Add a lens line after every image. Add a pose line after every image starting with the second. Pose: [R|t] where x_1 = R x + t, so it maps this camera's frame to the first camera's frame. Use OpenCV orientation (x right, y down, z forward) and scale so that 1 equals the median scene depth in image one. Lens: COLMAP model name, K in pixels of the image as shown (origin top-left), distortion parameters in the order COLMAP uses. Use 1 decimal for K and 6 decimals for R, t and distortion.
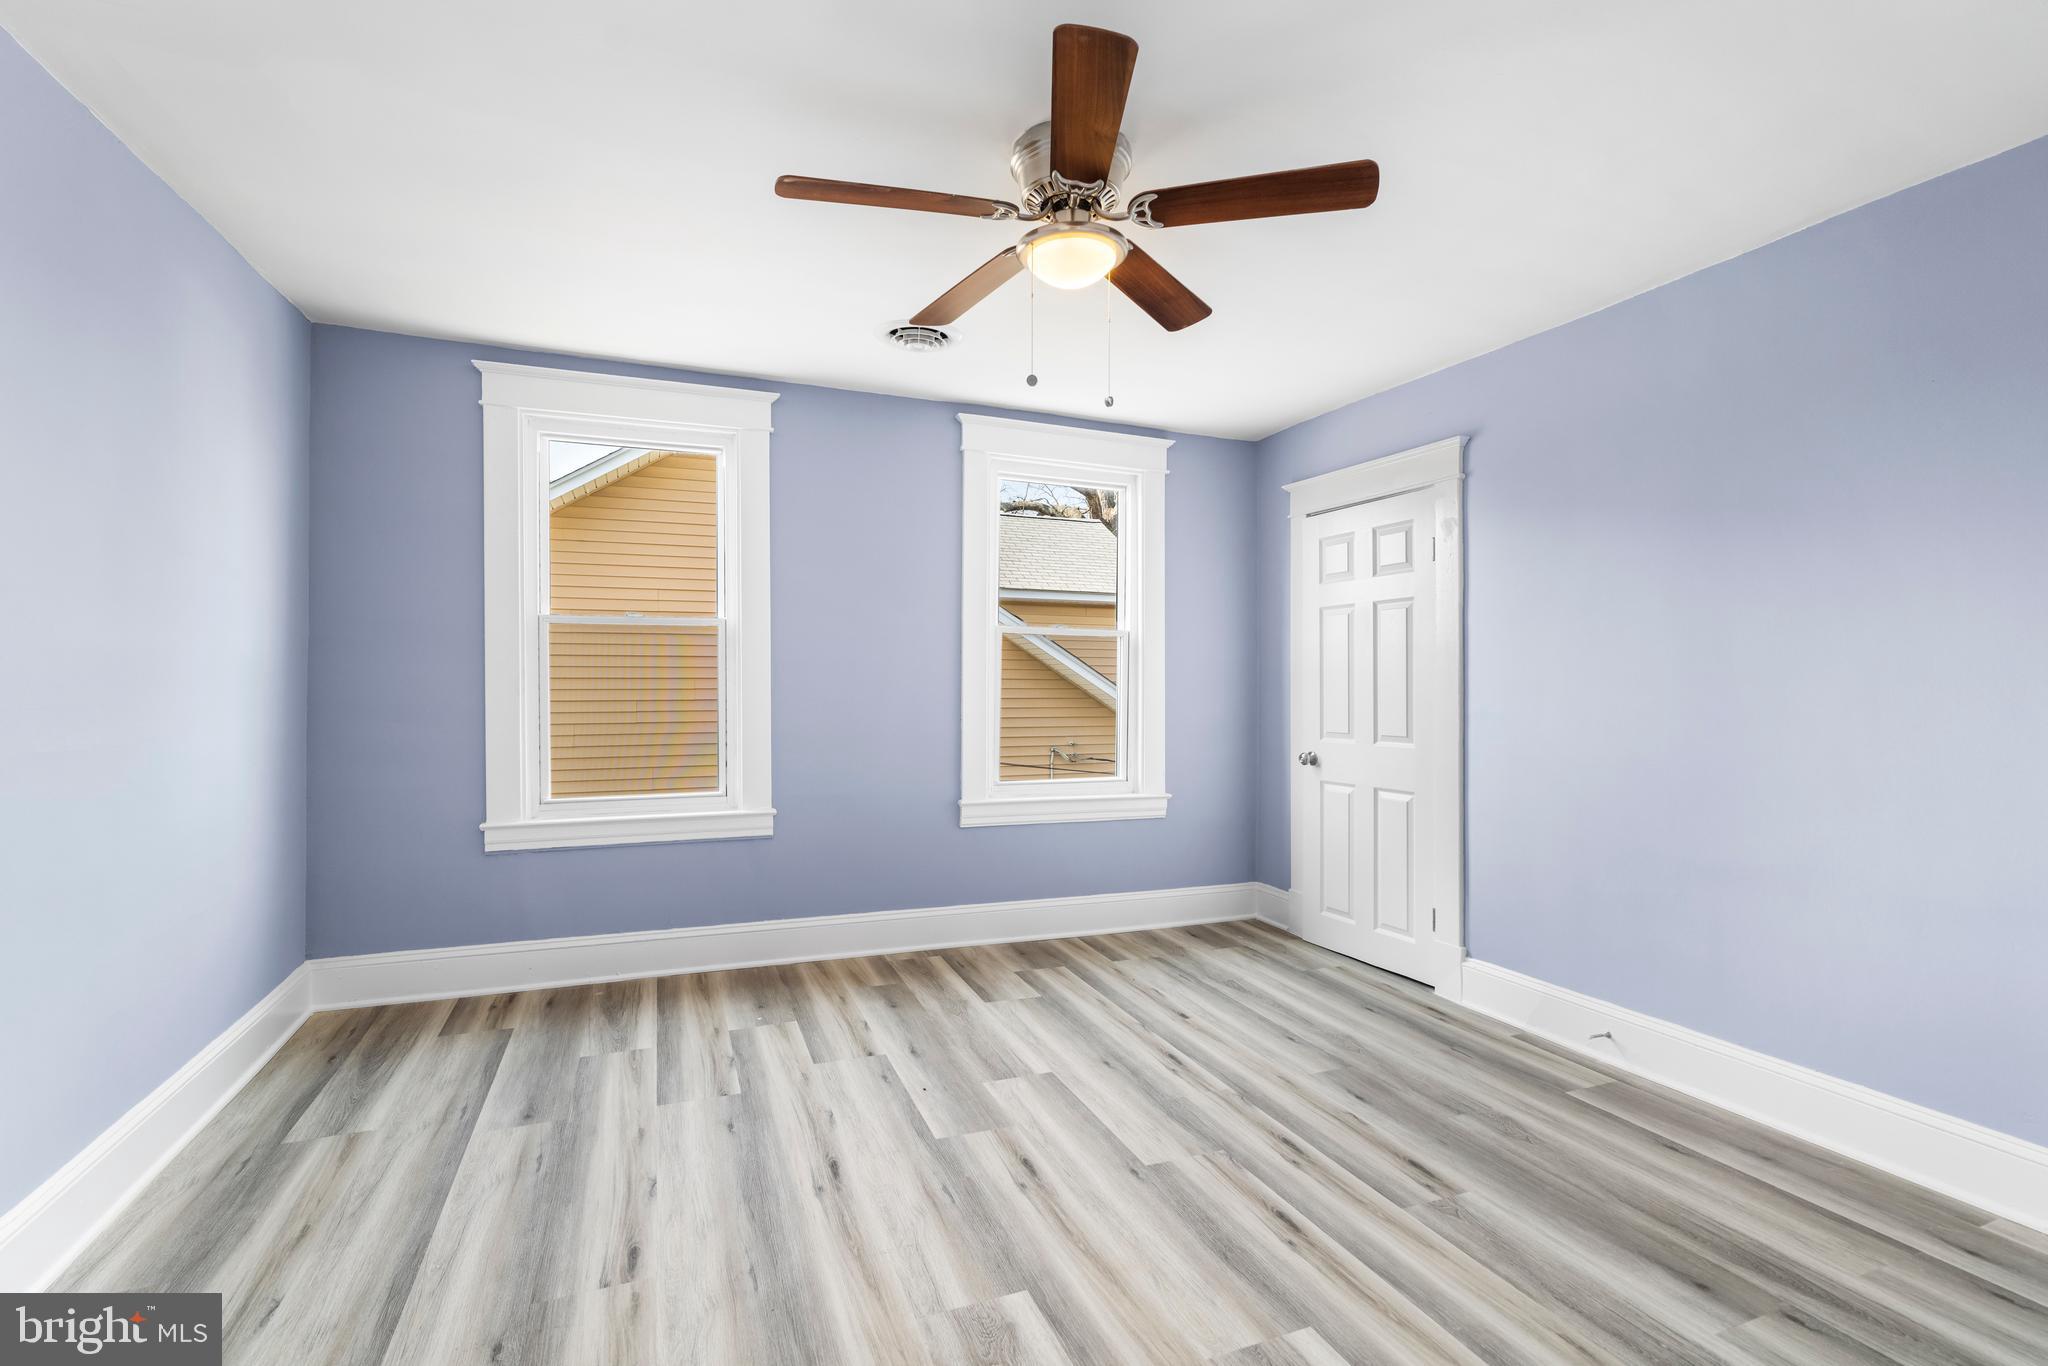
lens RADIAL K [[916.9, 0, 974.9], [0, 916.9, 681.7], [0, 0, 1]] dist [-0.005234, -0.000869]
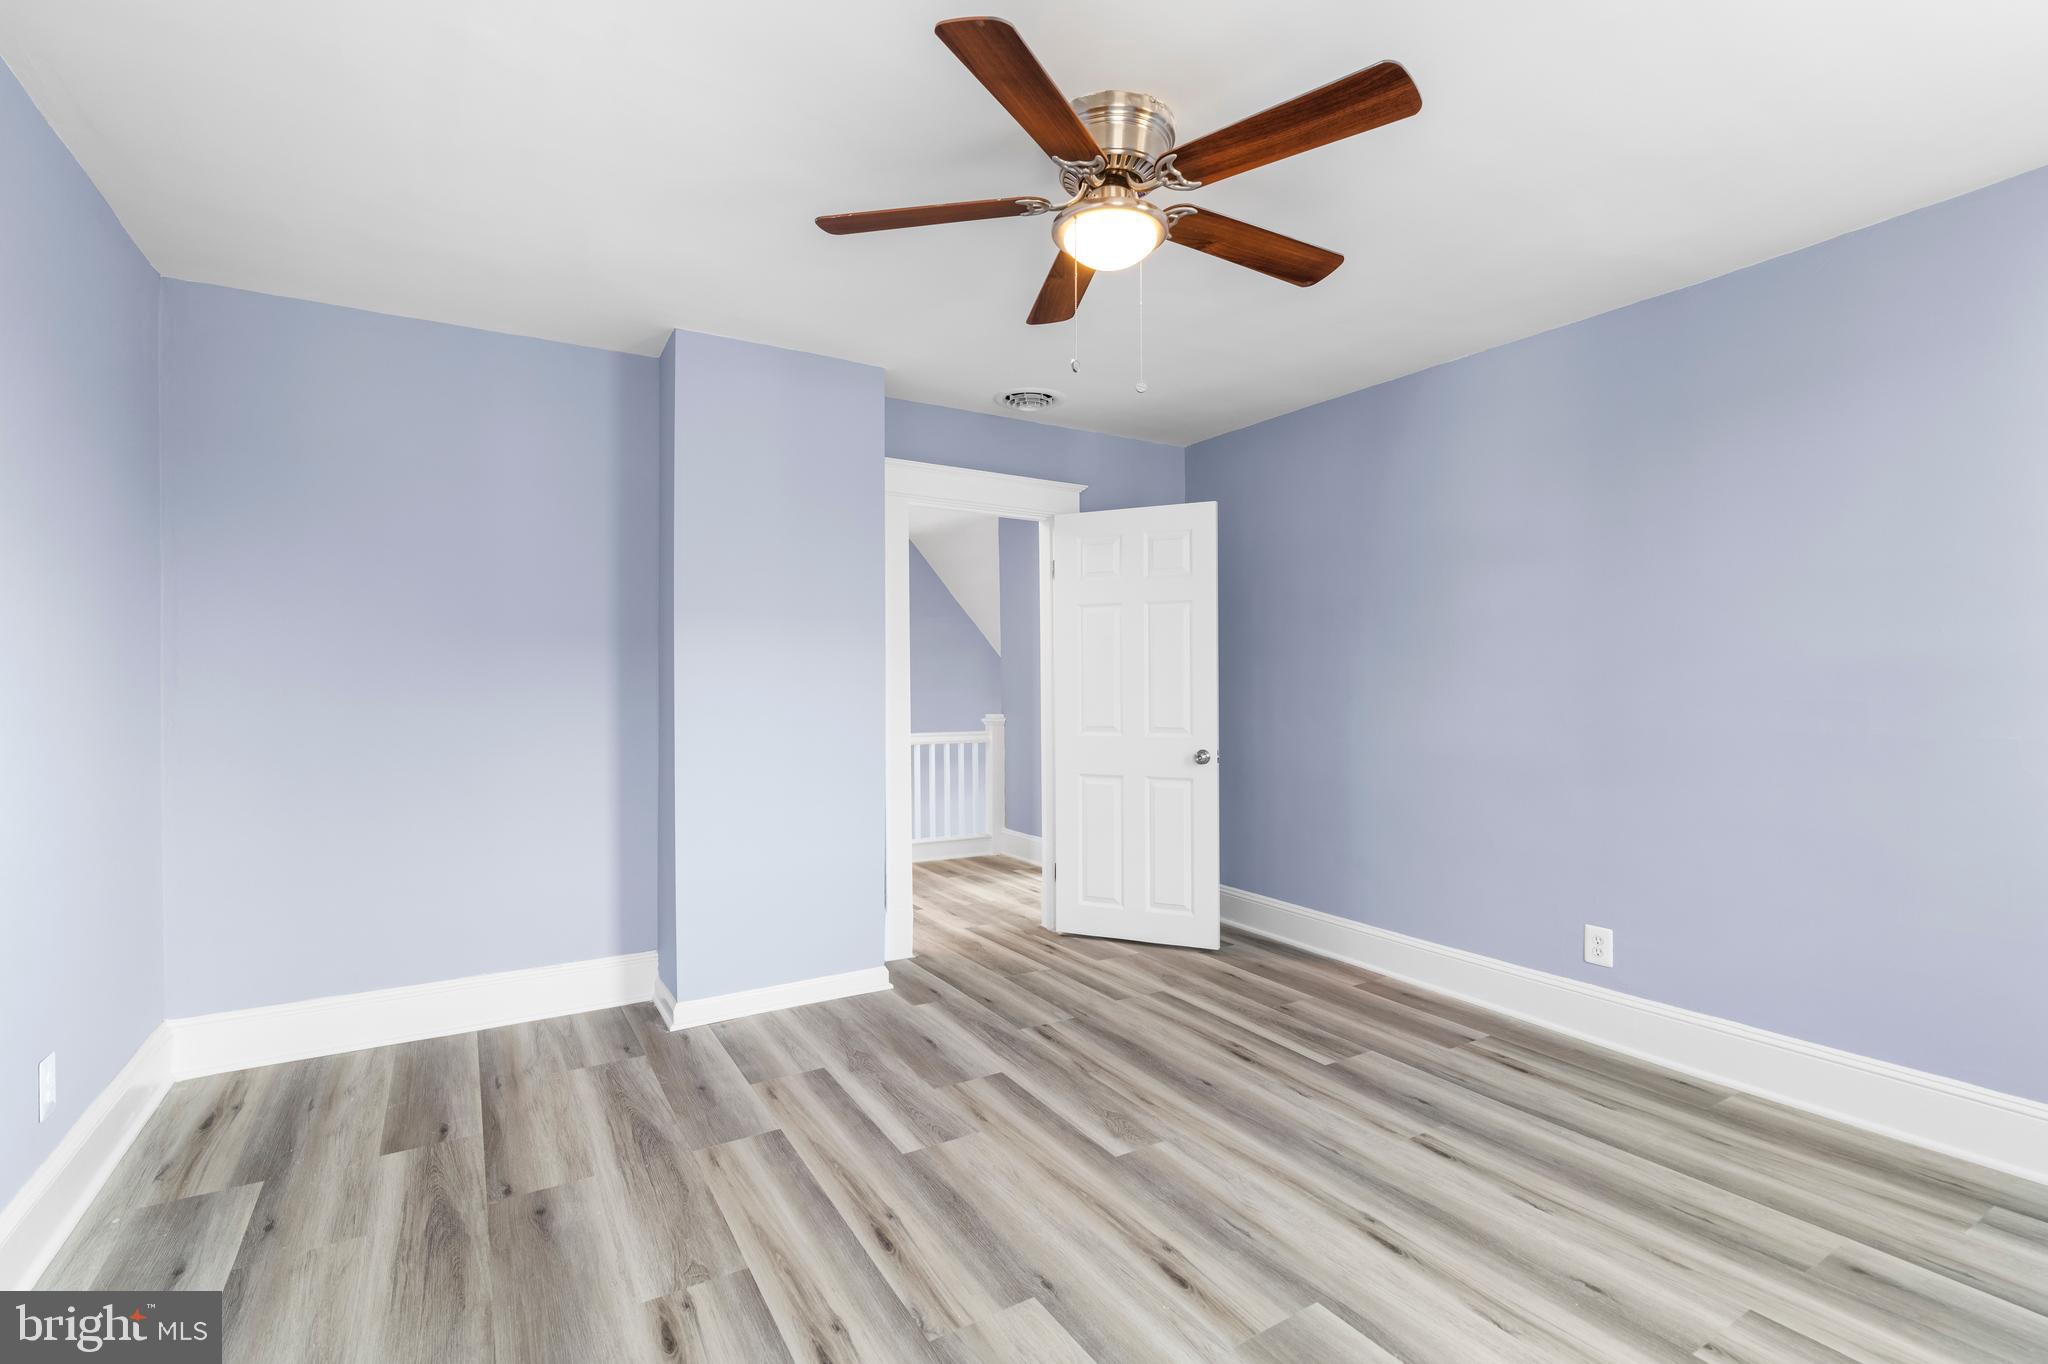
lens RADIAL K [[916.9, 0, 974.9], [0, 916.9, 680.7], [0, 0, 1]] dist [-0.005234, -0.000869]
pose [[-0.985270, -0.002551, -0.170988, 0.414471], [-0.002992, 0.999993, 0.002322, 0.003088], [0.170981, 0.002800, -0.985270, 1.963743]]
